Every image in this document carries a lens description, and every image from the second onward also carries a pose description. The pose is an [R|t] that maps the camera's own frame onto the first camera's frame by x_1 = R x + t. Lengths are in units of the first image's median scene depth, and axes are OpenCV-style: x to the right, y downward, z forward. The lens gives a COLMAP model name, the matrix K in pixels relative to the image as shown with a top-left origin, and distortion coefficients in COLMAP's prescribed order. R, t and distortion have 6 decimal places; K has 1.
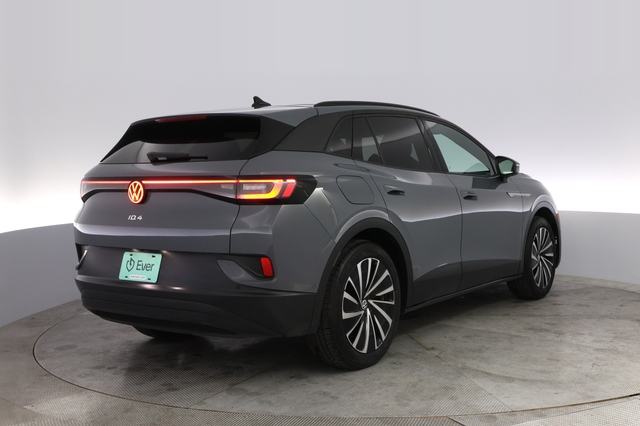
lens RADIAL K [[518.3, 0, 320.0], [0, 518.3, 213.0], [0, 0, 1]] dist [-0.002029, 0.003025]
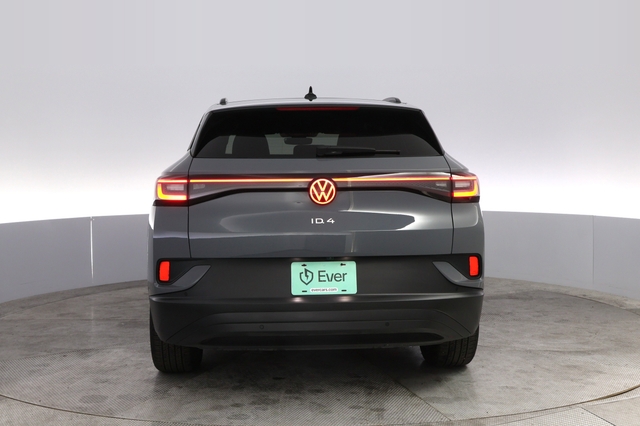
lens RADIAL K [[548.0, 0, 320.0], [0, 548.0, 213.0], [0, 0, 1]] dist [-0.027333, 0.006925]
pose [[0.910273, -0.027964, 0.413062, -0.735149], [0.030055, 0.999547, 0.001435, -0.005666], [-0.412916, 0.011108, 0.910702, 0.170649]]
